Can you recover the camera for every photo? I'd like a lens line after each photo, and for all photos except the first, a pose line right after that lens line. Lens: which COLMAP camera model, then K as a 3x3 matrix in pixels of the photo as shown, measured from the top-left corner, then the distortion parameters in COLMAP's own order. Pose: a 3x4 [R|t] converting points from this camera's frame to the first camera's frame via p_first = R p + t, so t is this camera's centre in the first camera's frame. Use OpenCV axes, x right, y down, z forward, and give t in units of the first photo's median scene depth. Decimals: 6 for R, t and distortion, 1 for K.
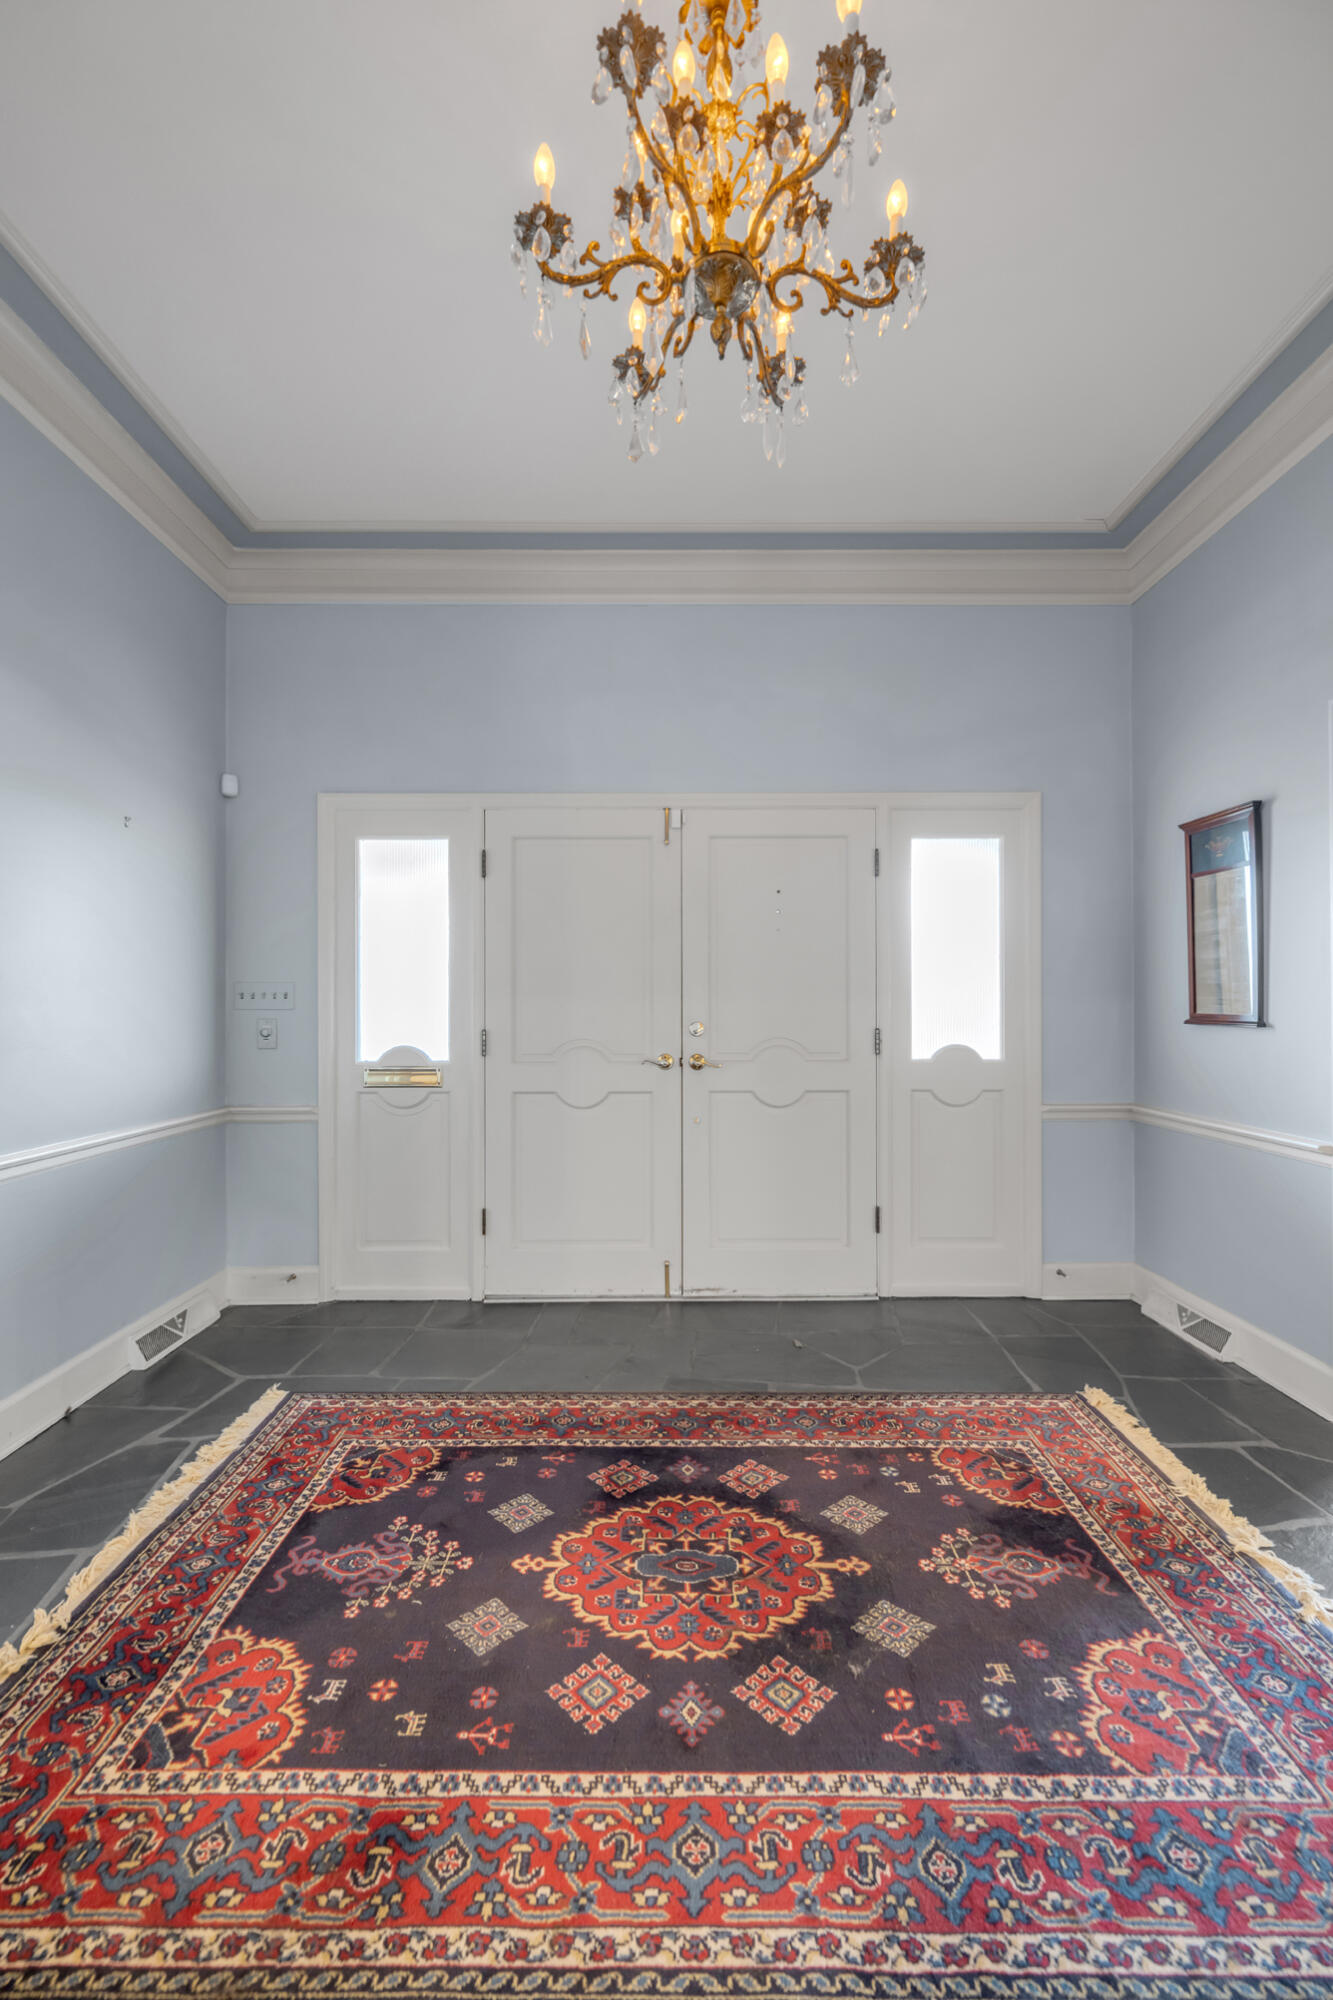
lens RADIAL K [[806.3, 0, 663.1], [0, 806.3, 1008.6], [0, 0, 1]] dist [-0.002442, 0.000044]
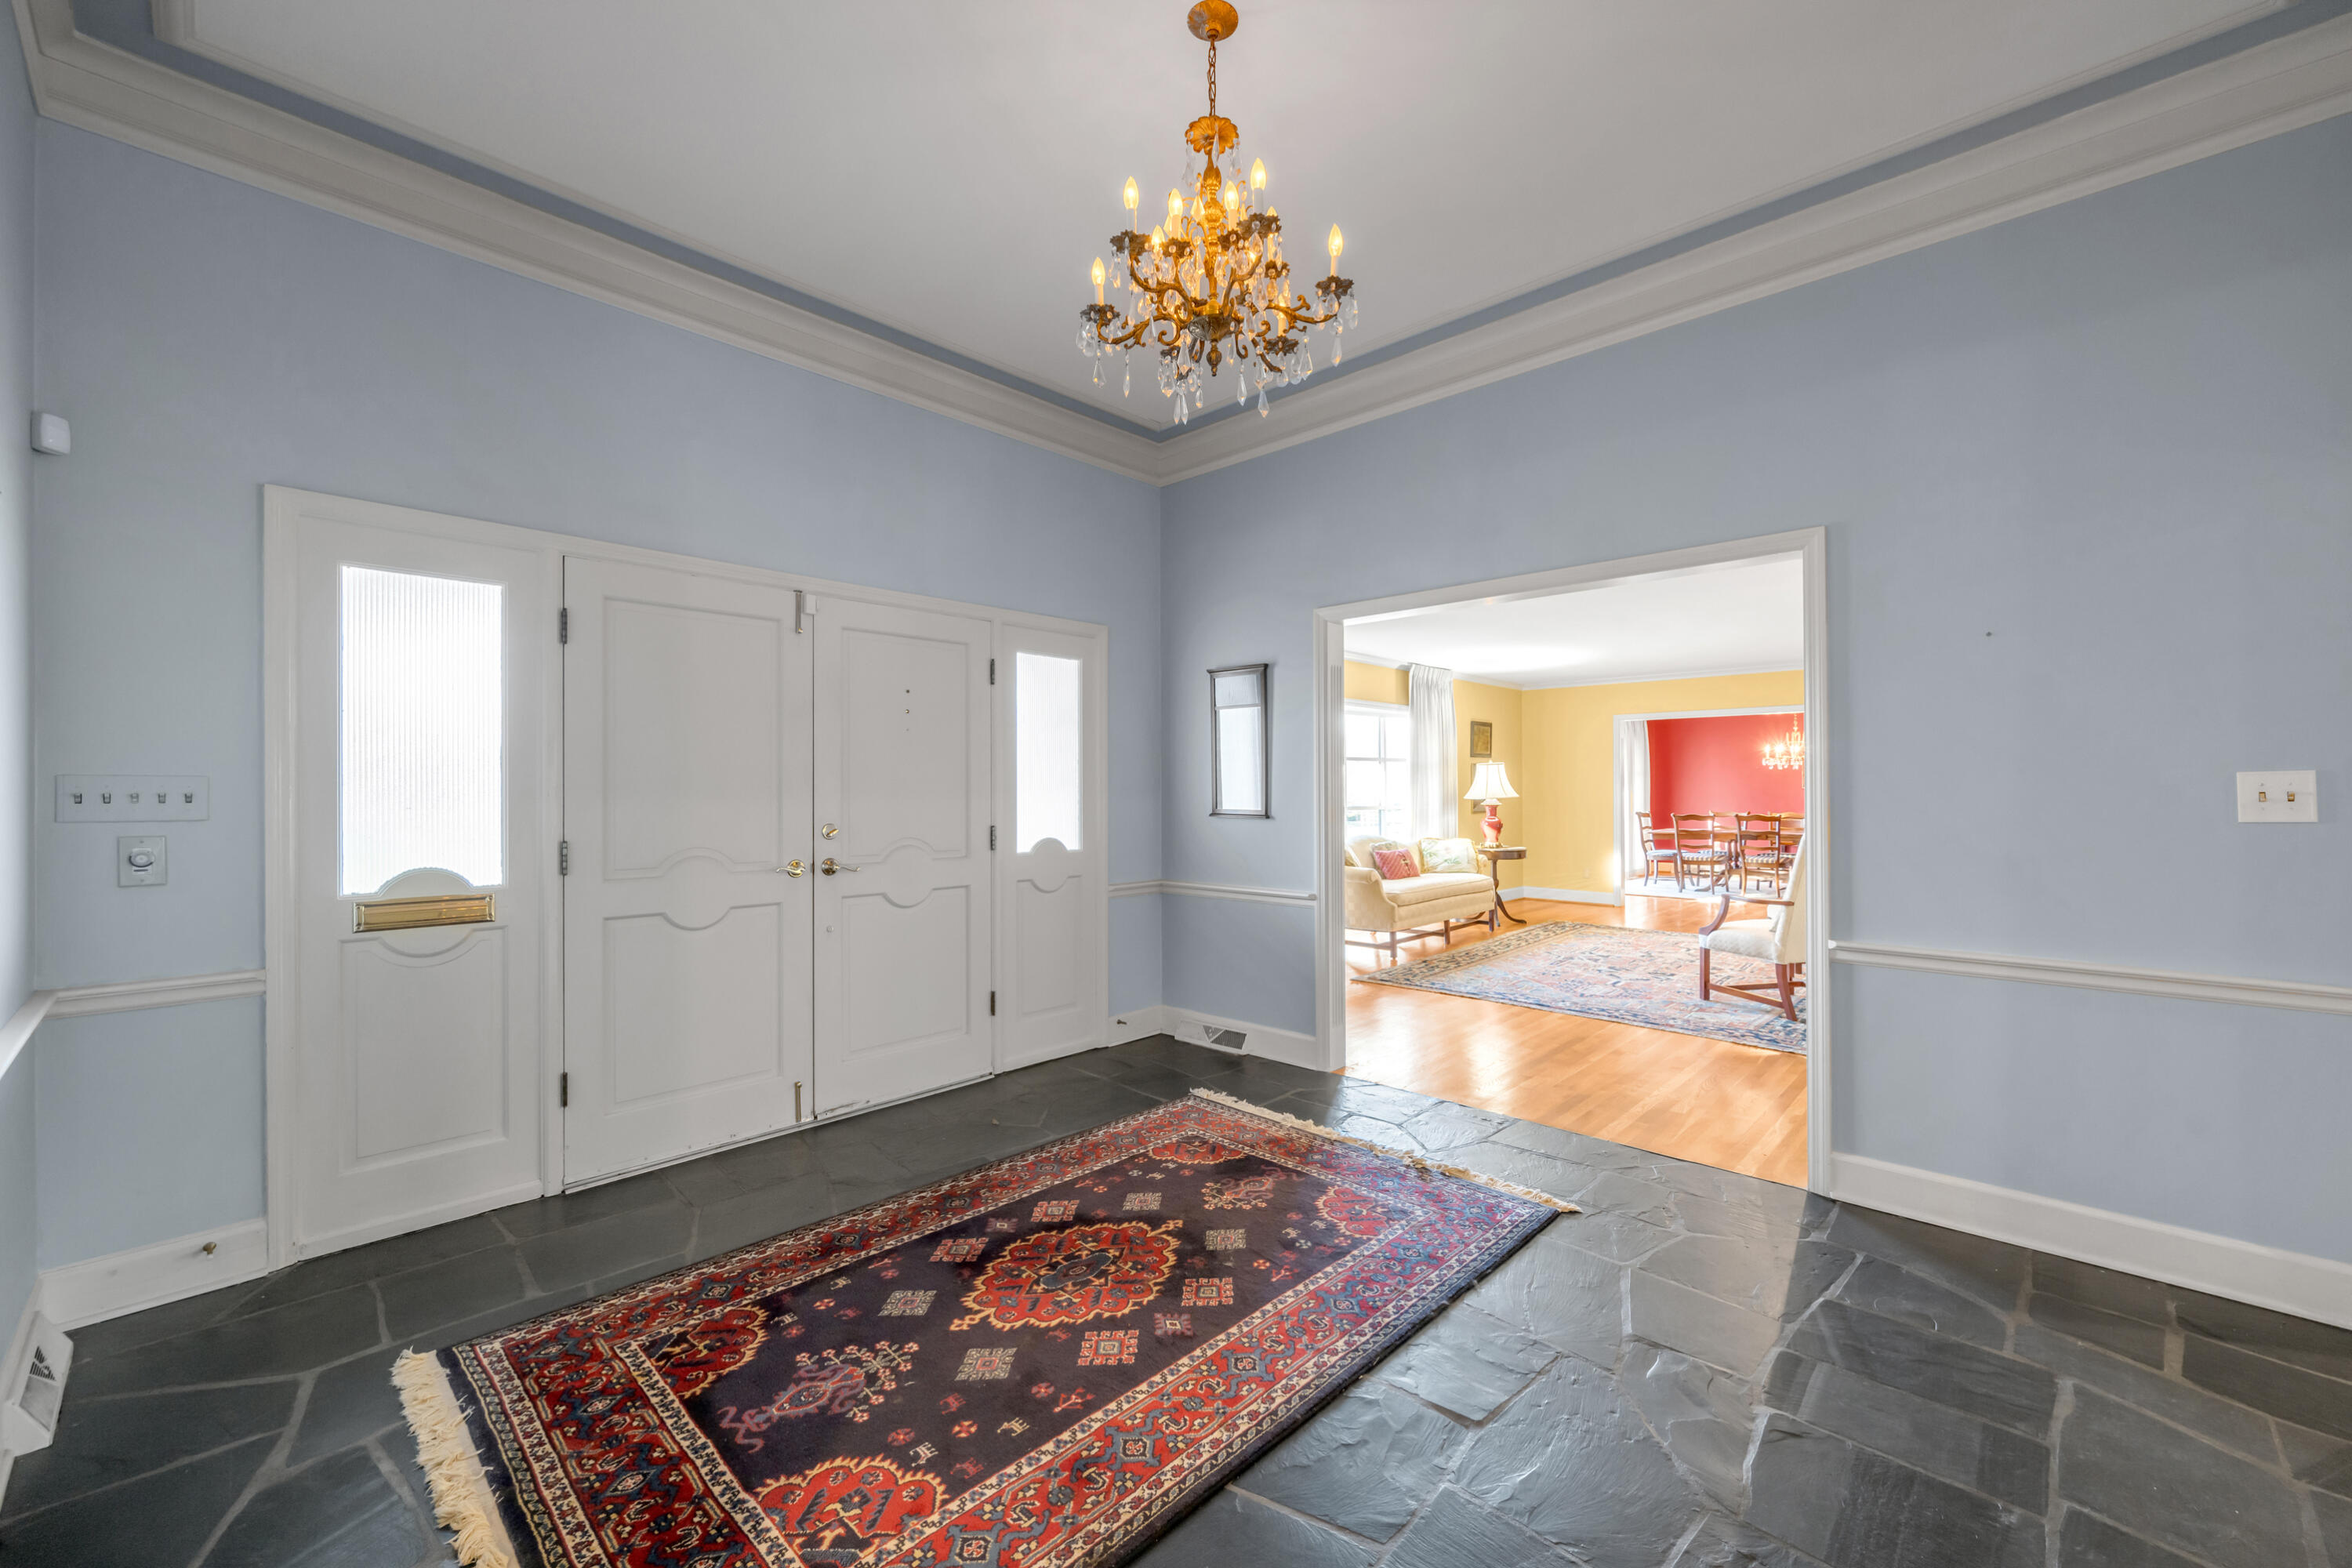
lens RADIAL K [[948.3, 0, 1192.6], [0, 948.3, 797.4], [0, 0, 1]] dist [-0.002442, 0.000044]
pose [[0.682336, -0.004125, 0.731027, -0.805661], [0.001869, 0.999991, 0.003898, -0.030217], [-0.731036, -0.001294, 0.682338, -0.100203]]
